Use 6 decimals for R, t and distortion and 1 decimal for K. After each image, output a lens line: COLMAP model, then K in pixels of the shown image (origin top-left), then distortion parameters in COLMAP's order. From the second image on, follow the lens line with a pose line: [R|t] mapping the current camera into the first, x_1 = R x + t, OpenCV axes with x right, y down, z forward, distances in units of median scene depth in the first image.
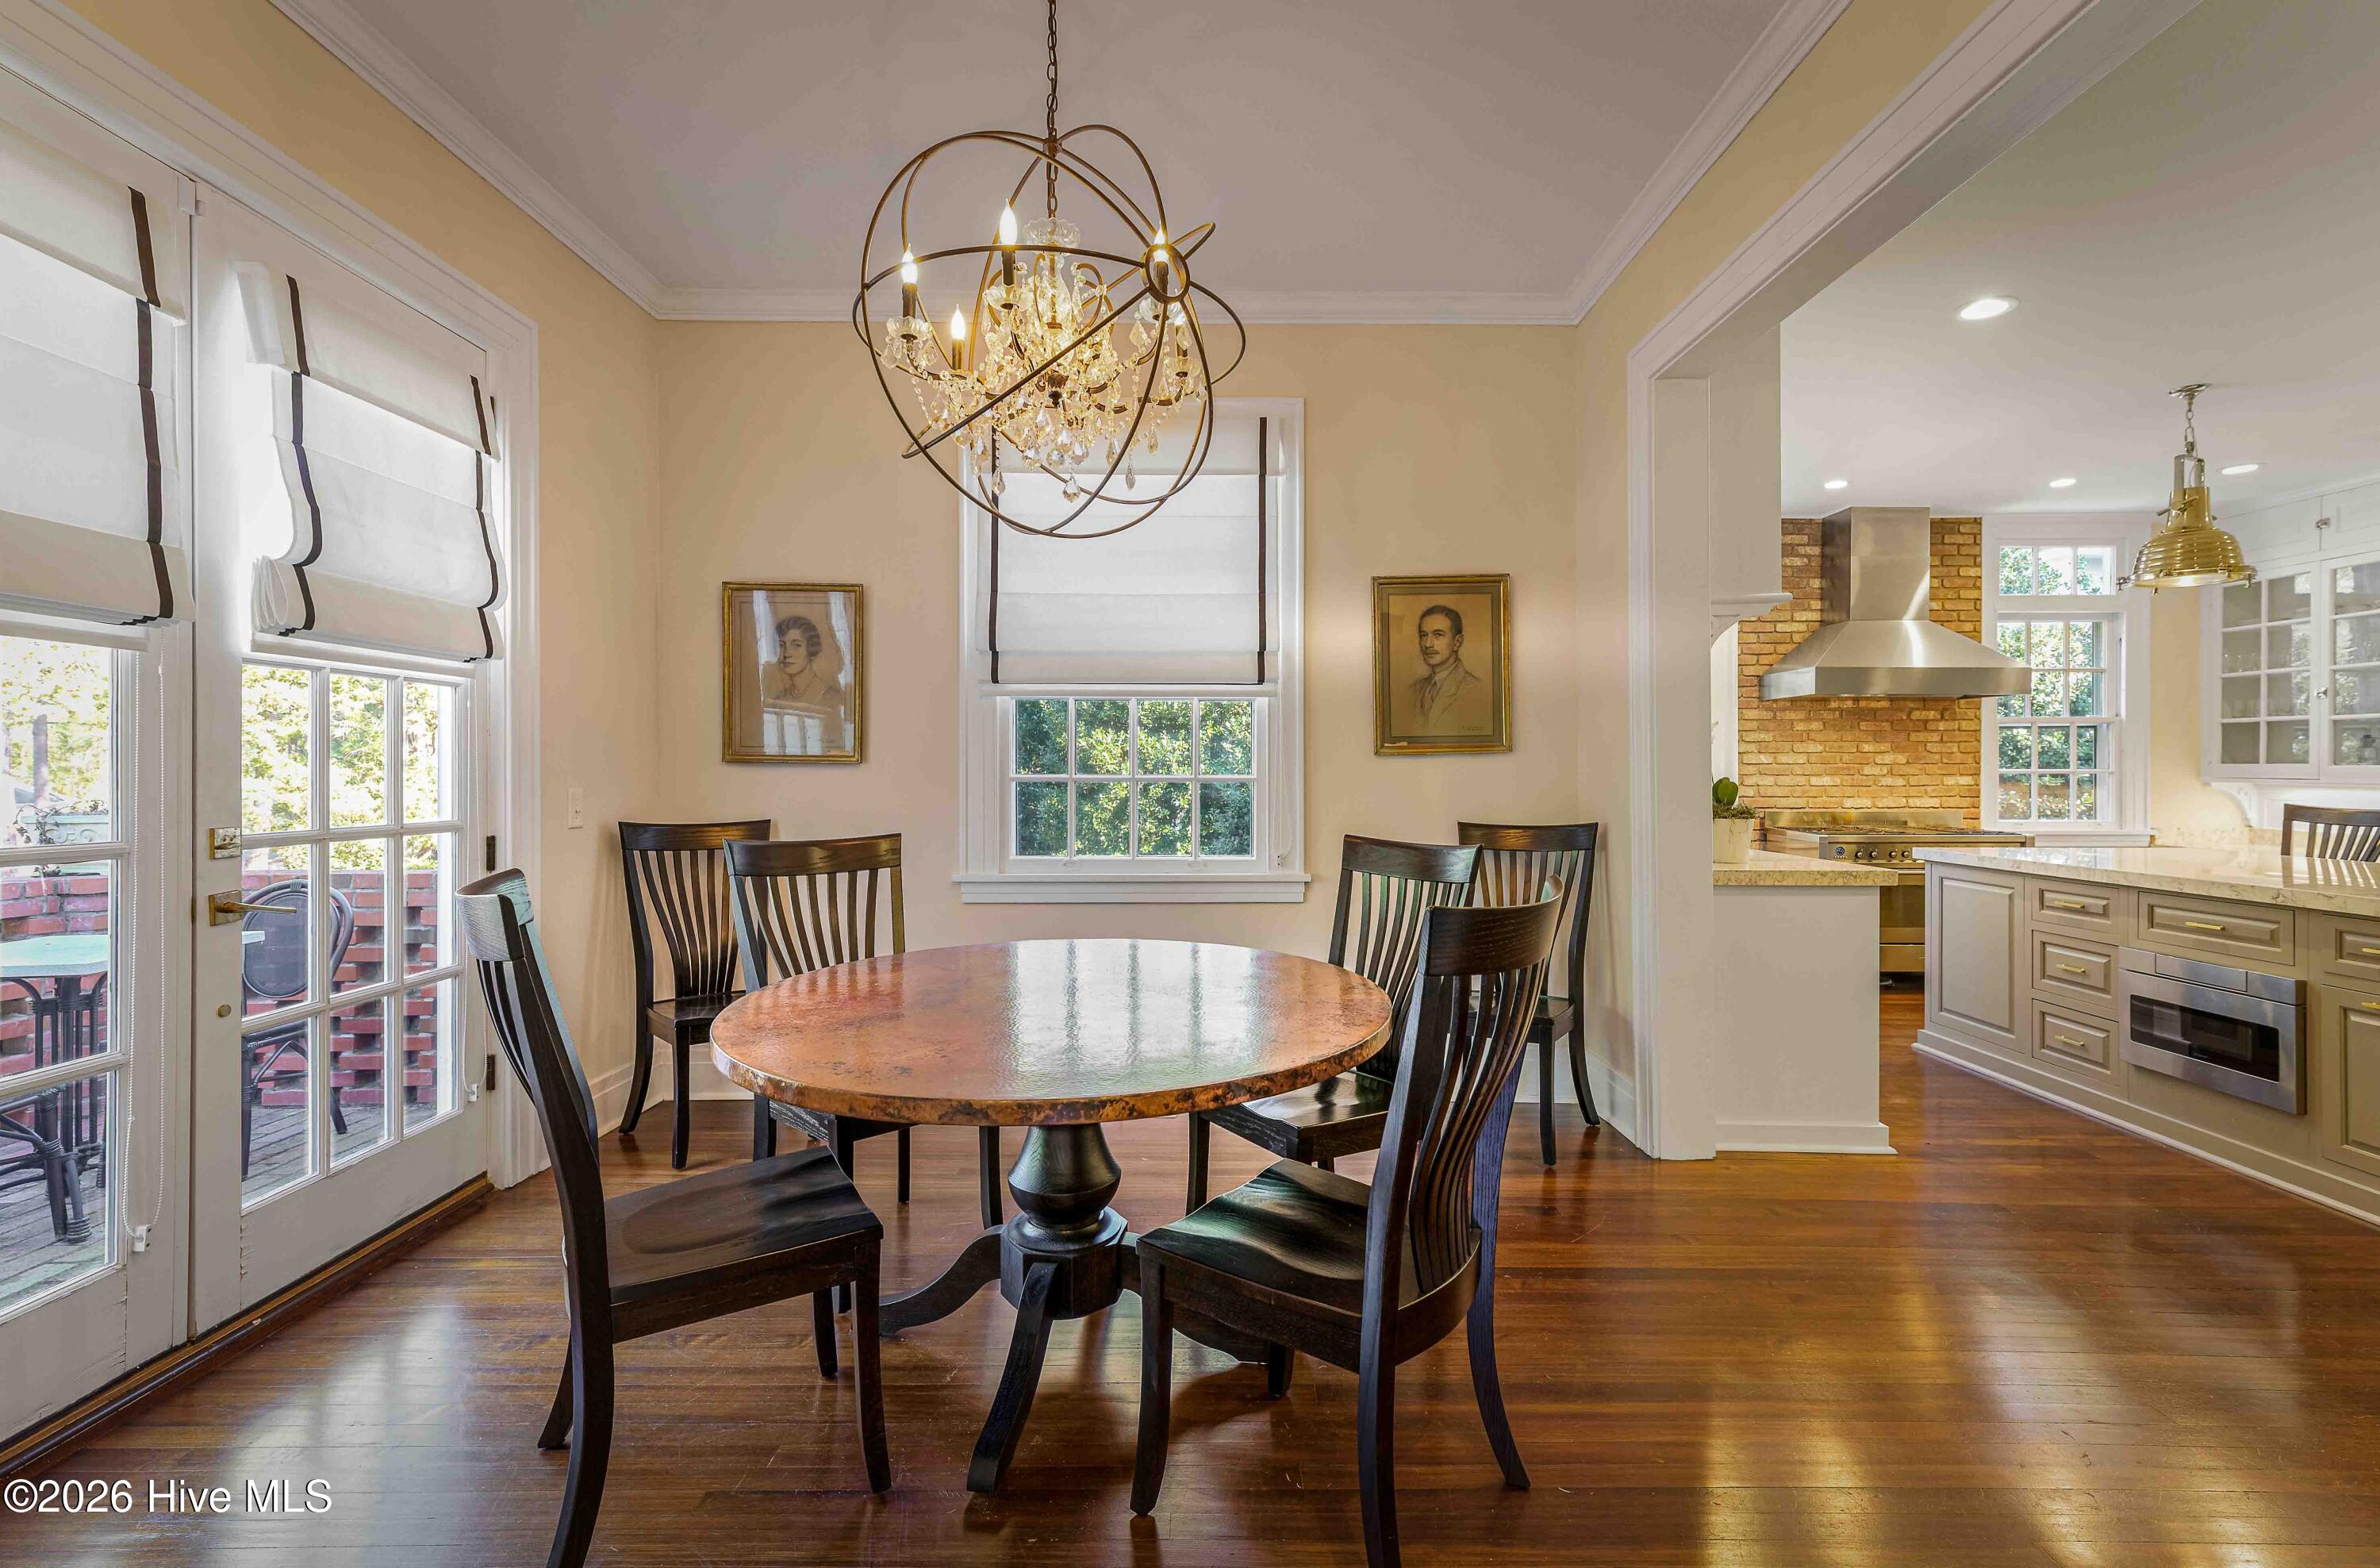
lens RADIAL K [[1151.7, 0, 1195.6], [0, 1151.7, 773.7], [0, 0, 1]] dist [0.027863, 0.000880]
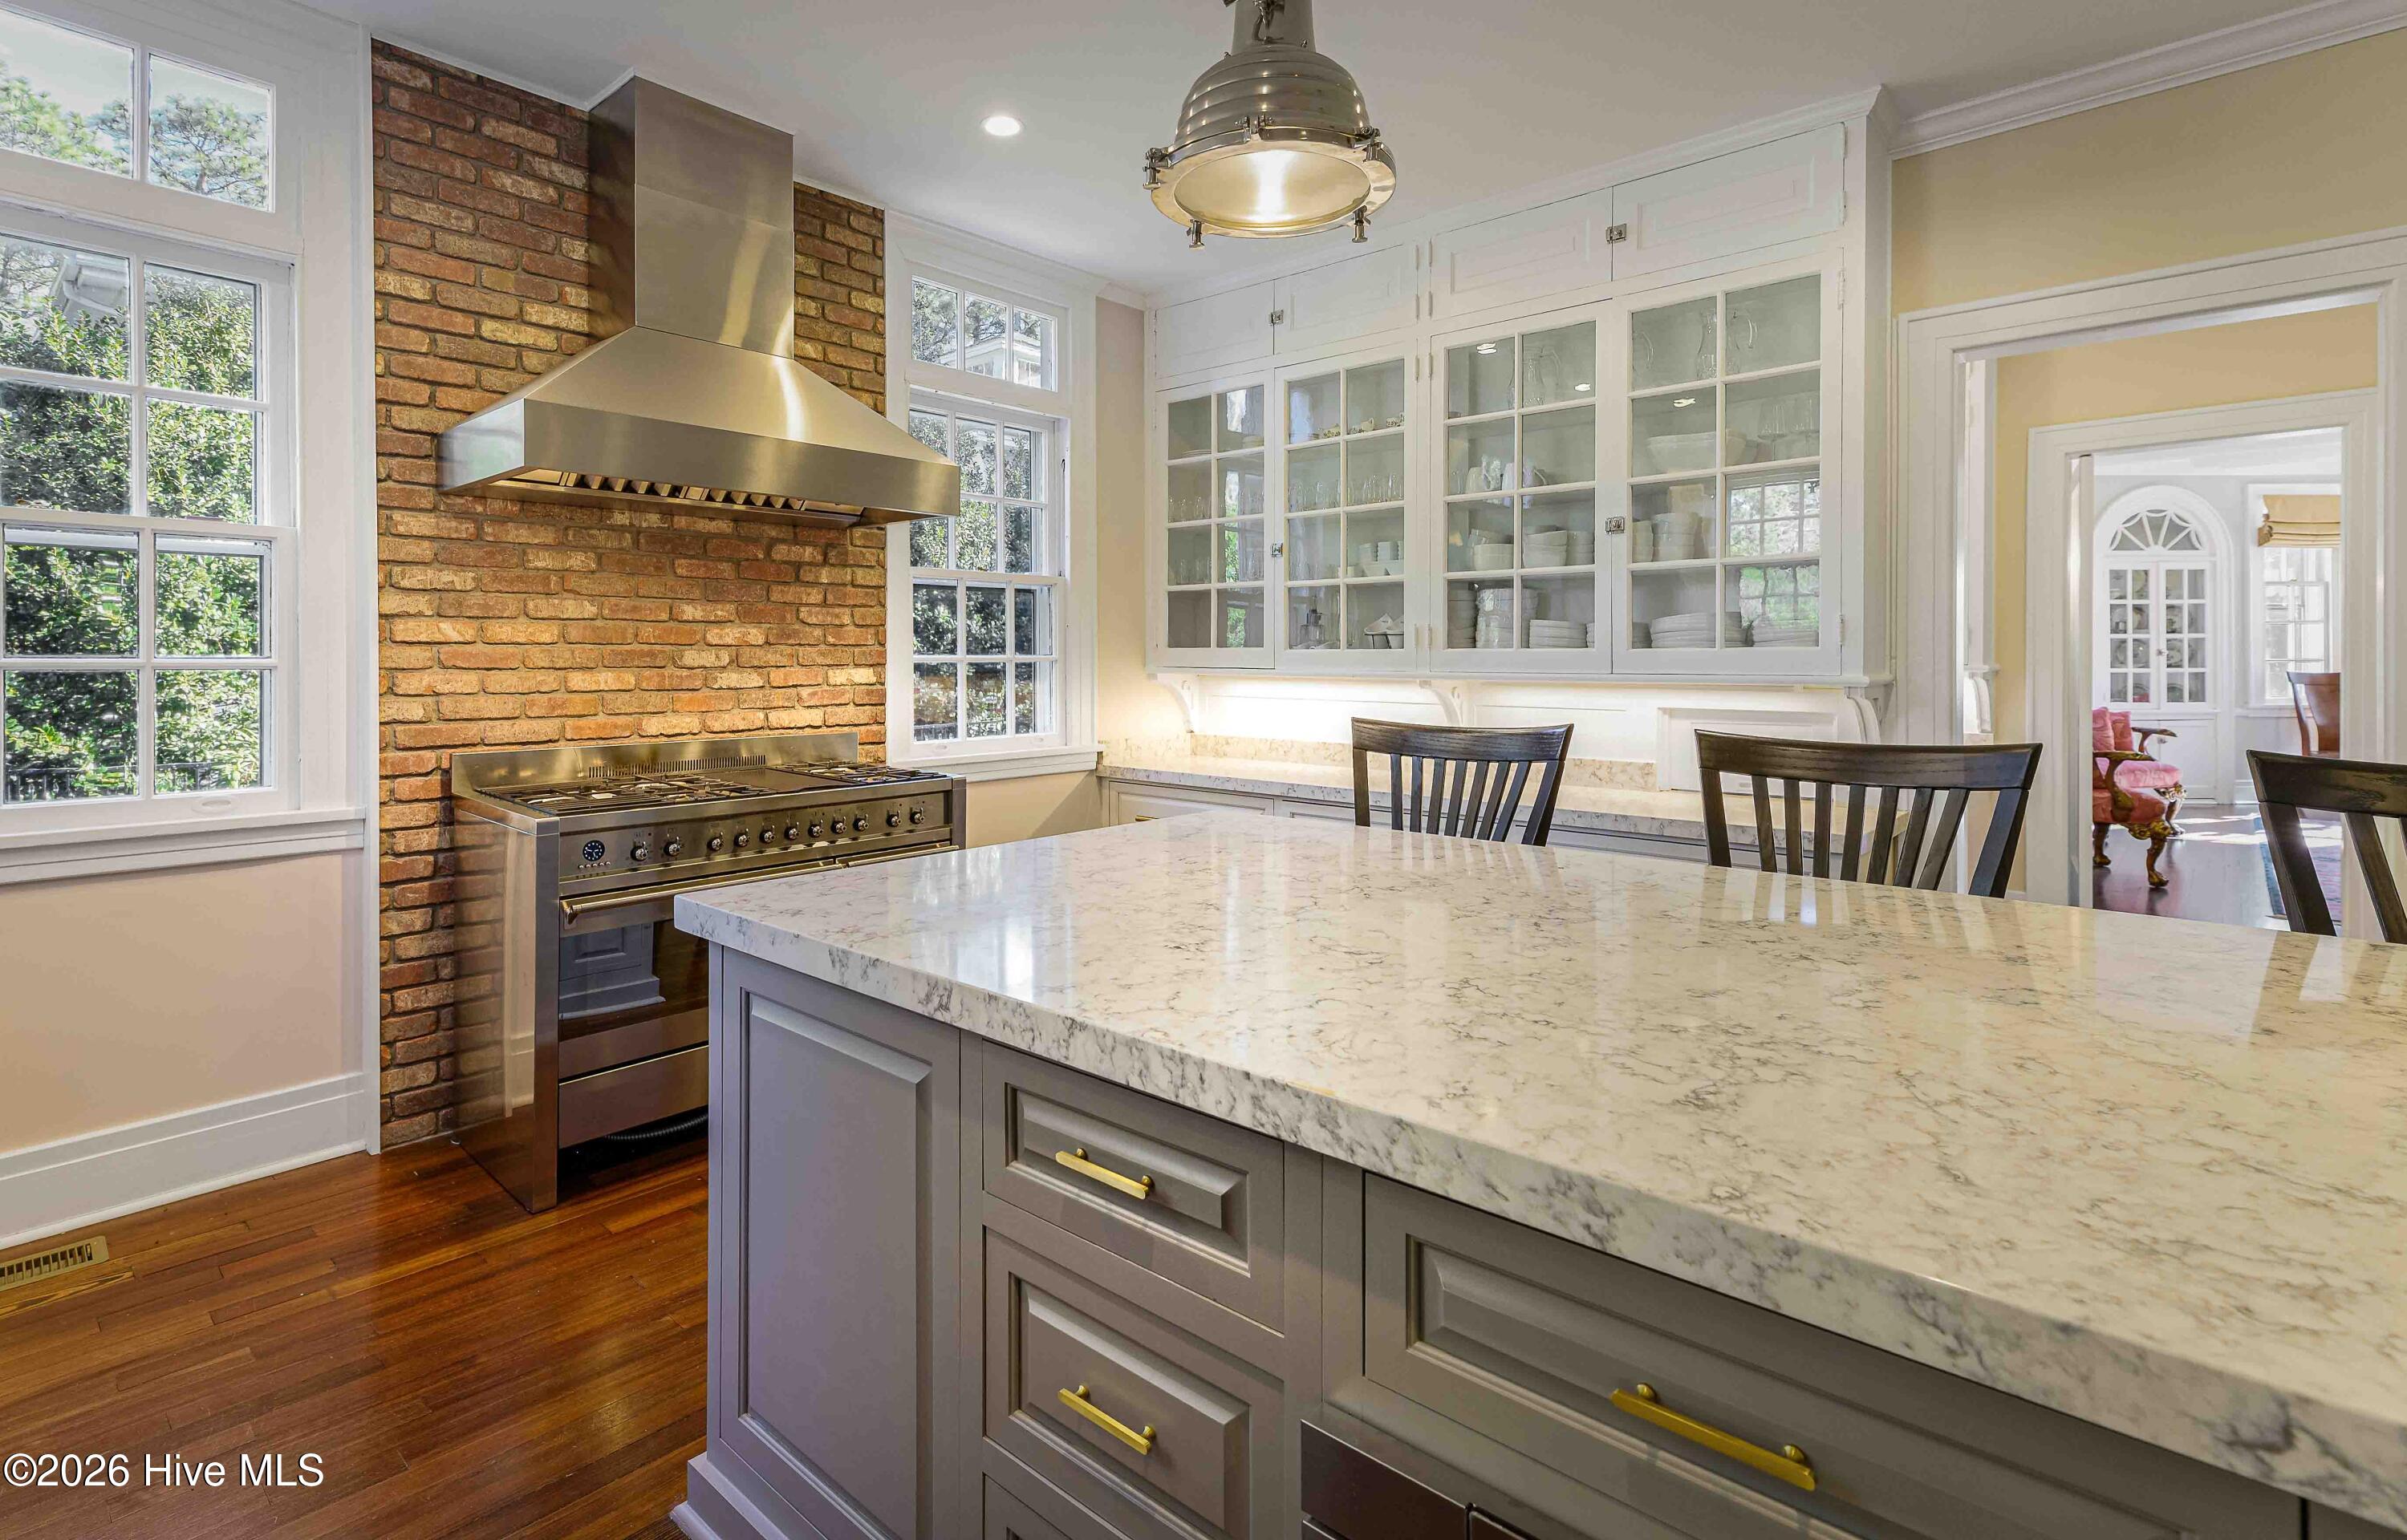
lens RADIAL K [[1113.3, 0, 1174.5], [0, 1113.3, 657.6], [0, 0, 1]] dist [0.016253, 0.000461]
pose [[0.680912, -0.000880, 0.732365, 0.371415], [0.004905, 0.999982, -0.003360, -0.000380], [-0.732349, 0.005880, 0.680904, 0.528261]]
